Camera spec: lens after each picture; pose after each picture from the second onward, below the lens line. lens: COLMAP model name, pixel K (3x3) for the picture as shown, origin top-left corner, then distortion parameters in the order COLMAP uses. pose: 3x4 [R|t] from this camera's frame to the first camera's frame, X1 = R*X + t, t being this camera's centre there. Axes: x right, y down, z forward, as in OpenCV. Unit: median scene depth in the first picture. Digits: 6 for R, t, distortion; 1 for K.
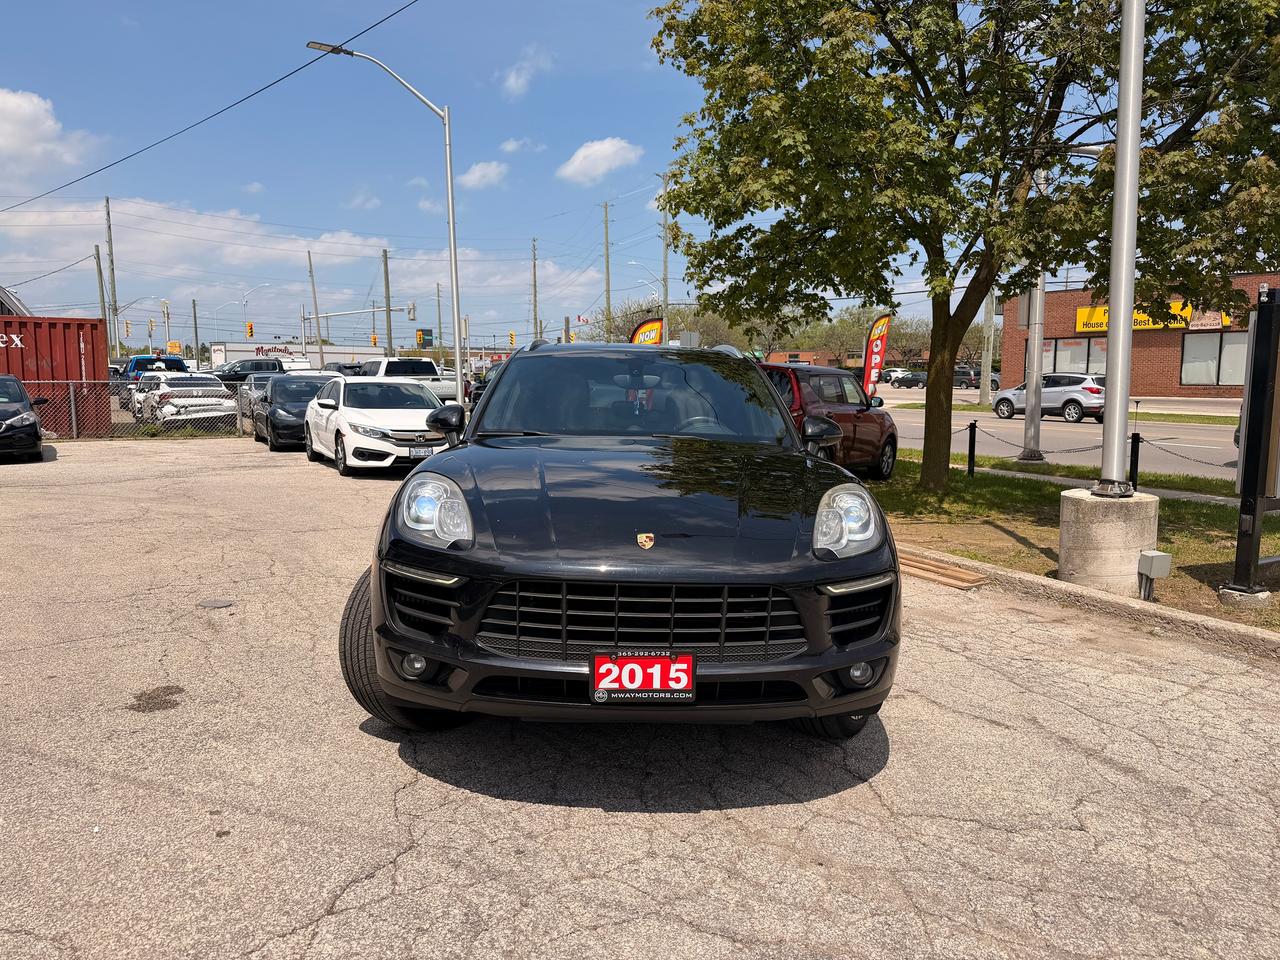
lens RADIAL K [[914.0, 0, 640.9], [0, 914.0, 485.6], [0, 0, 1]] dist [0.066762, -0.085652]
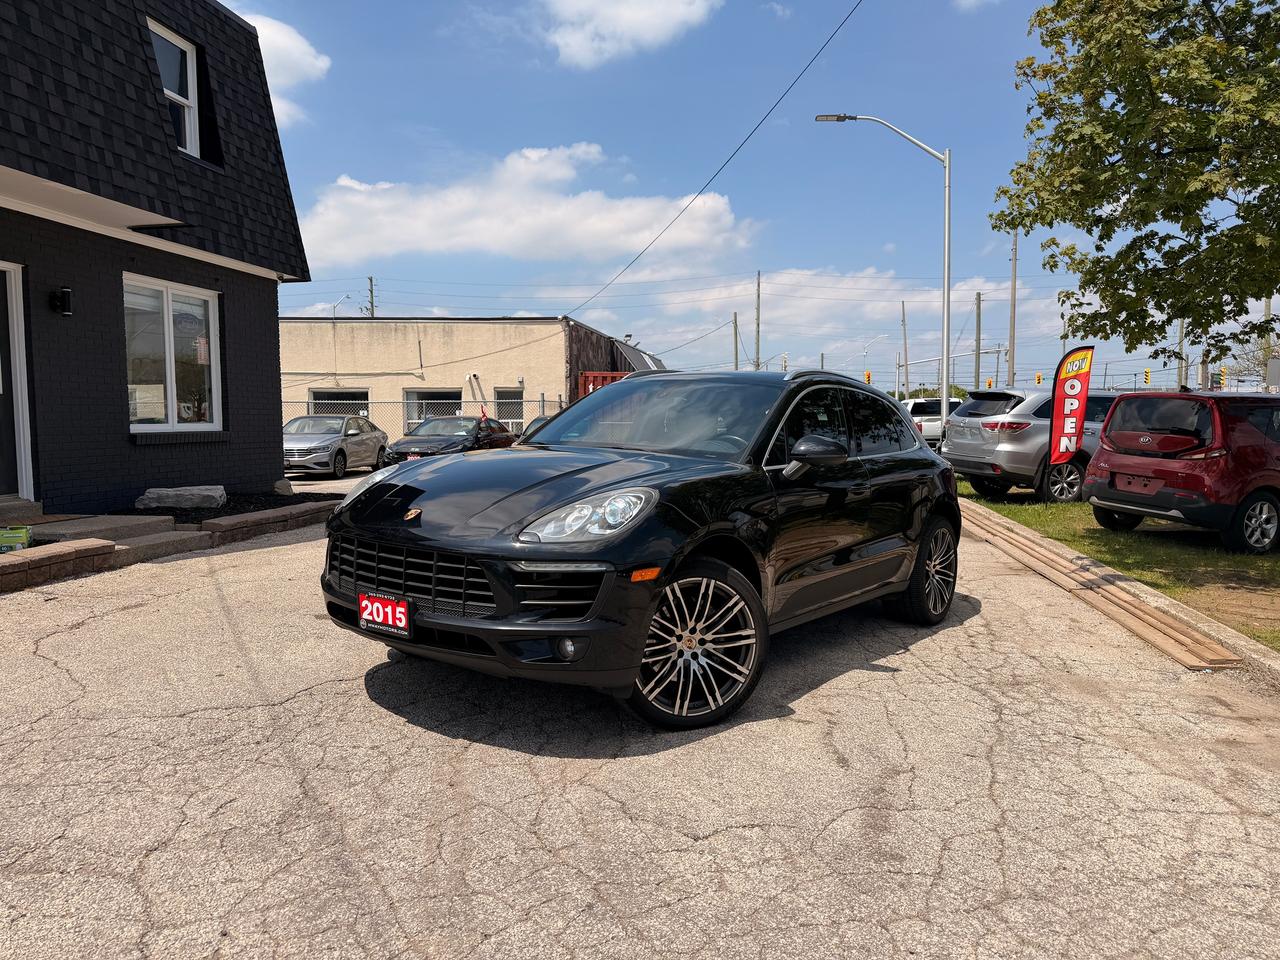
lens RADIAL K [[921.7, 0, 643.5], [0, 921.7, 482.8], [0, 0, 1]] dist [0.050744, -0.036265]
pose [[0.764075, 0.039417, -0.643922, 0.608394], [-0.074398, 0.996856, -0.027259, 0.013967], [0.640823, 0.068734, 0.764606, 0.103810]]
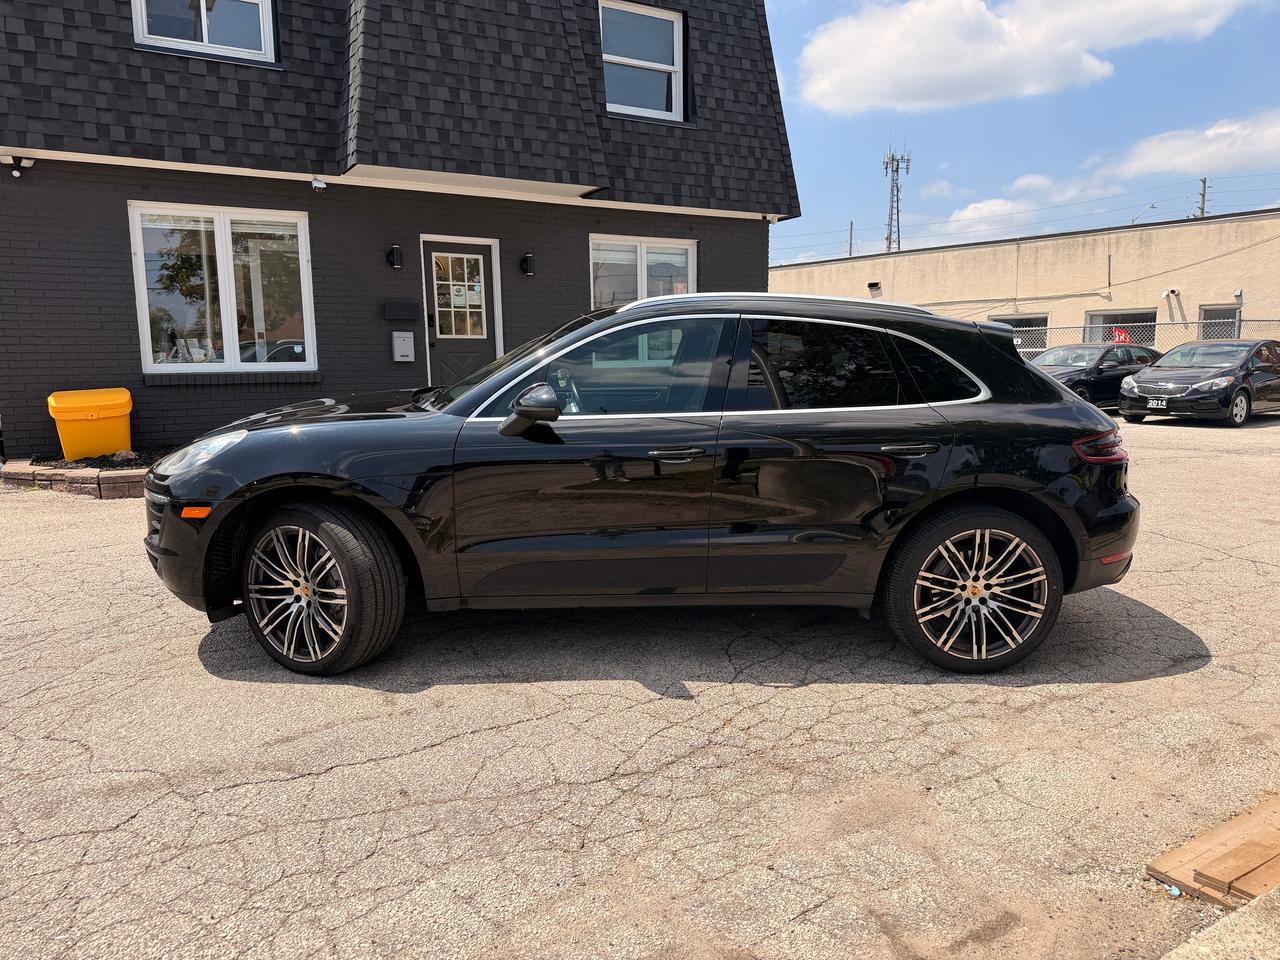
lens RADIAL K [[914.0, 0, 640.9], [0, 914.0, 485.6], [0, 0, 1]] dist [0.066762, -0.085652]
pose [[-0.005916, 0.138288, -0.990374, 0.863234], [-0.107136, 0.984604, 0.138122, -0.090397], [0.994227, 0.106921, 0.008991, 0.938892]]
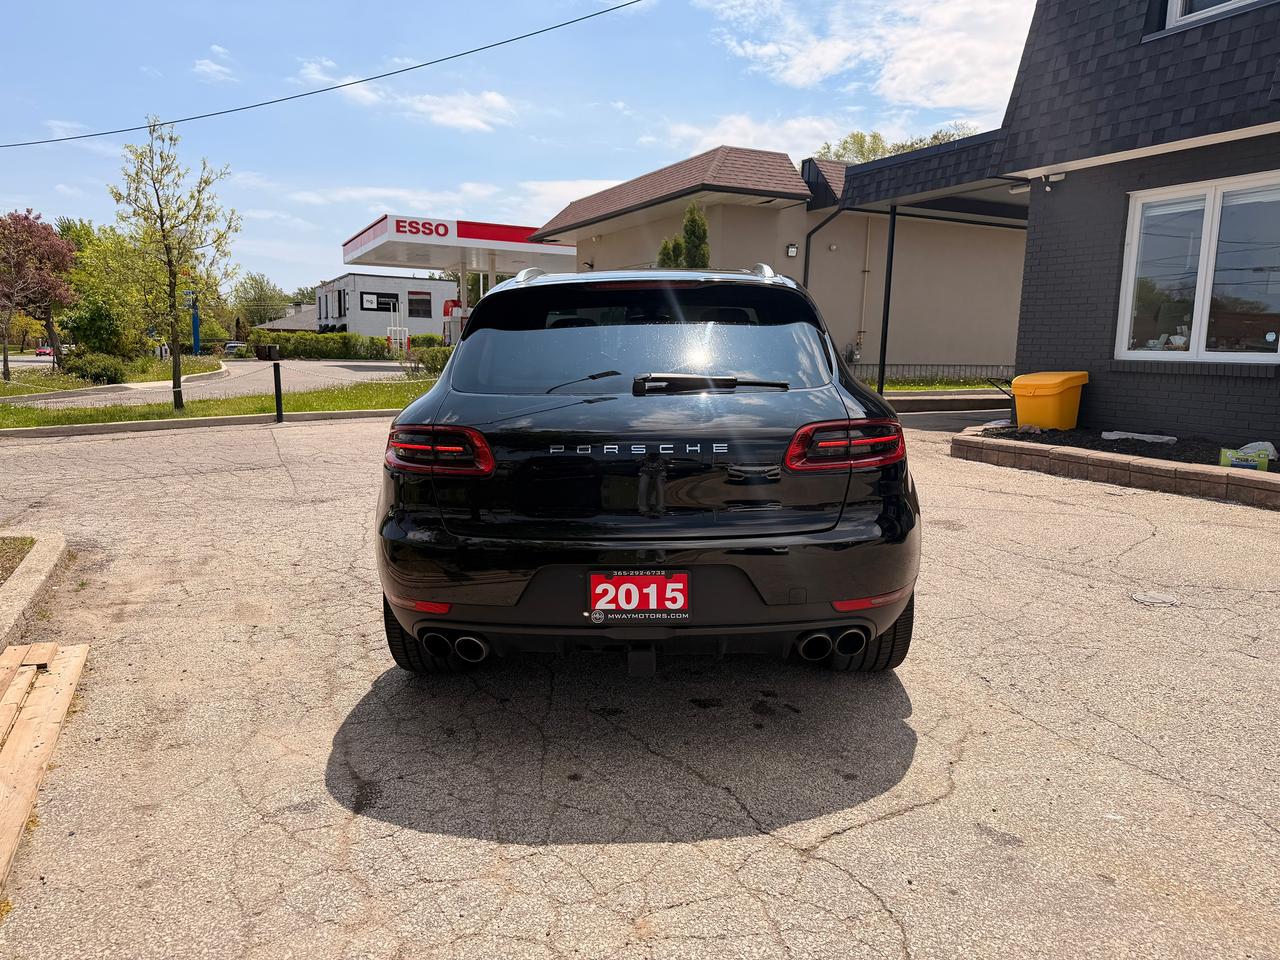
lens RADIAL K [[924.9, 0, 640.0], [0, 924.9, 480.0], [0, 0, 1]] dist [0.041745, -0.026478]
pose [[-0.992747, -0.040073, 0.113344, -0.092364], [-0.009047, 0.965038, 0.261952, -0.191700], [-0.119878, 0.259027, -0.958402, 1.848394]]
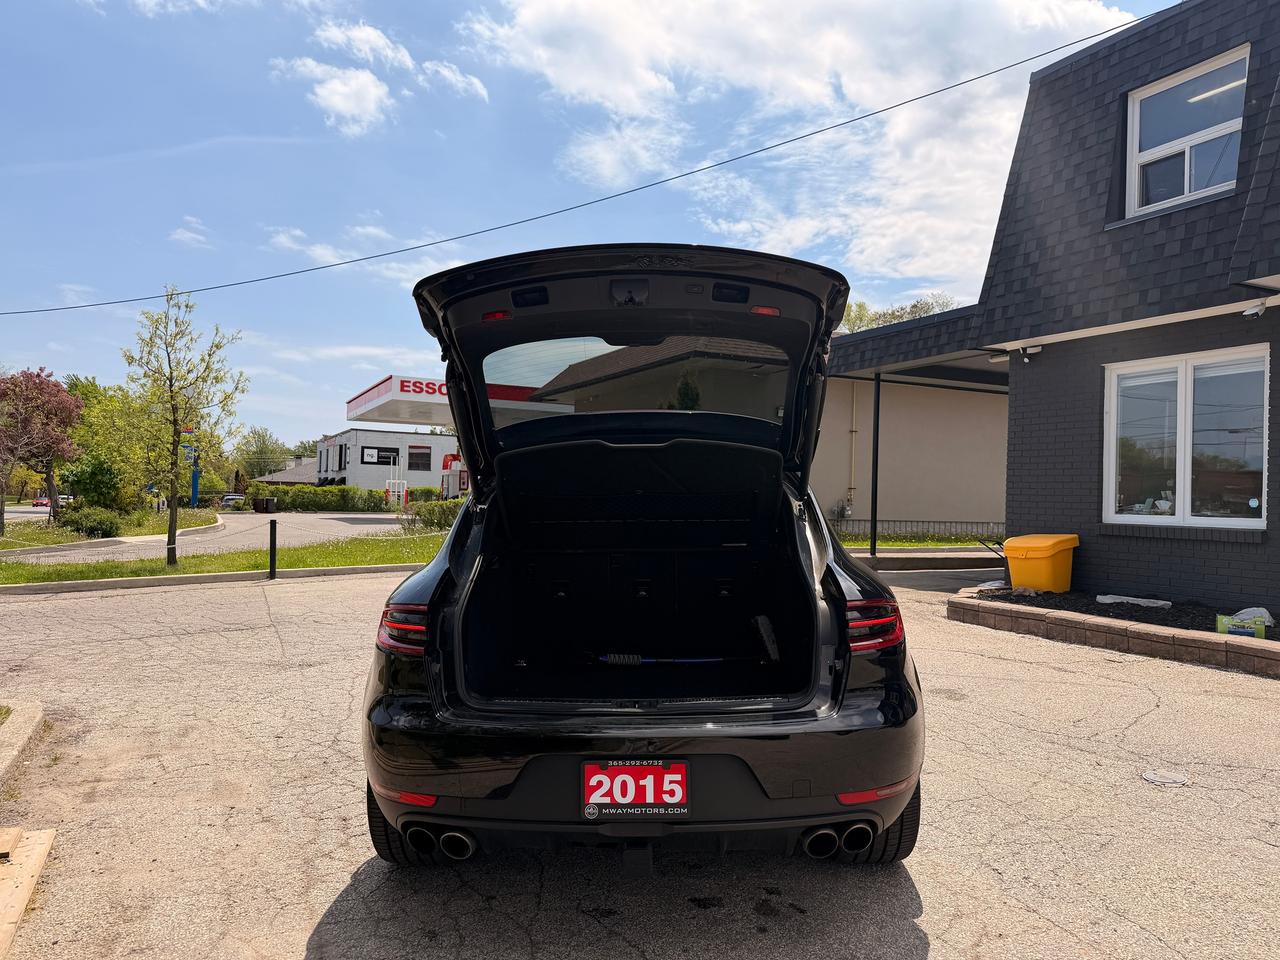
lens RADIAL K [[921.7, 0, 643.5], [0, 921.7, 482.8], [0, 0, 1]] dist [0.050744, -0.036265]
pose [[-0.993746, -0.025095, 0.108812, -0.090657], [-0.013615, 0.994379, 0.104996, -0.208269], [-0.110835, 0.102858, -0.988502, 1.846064]]
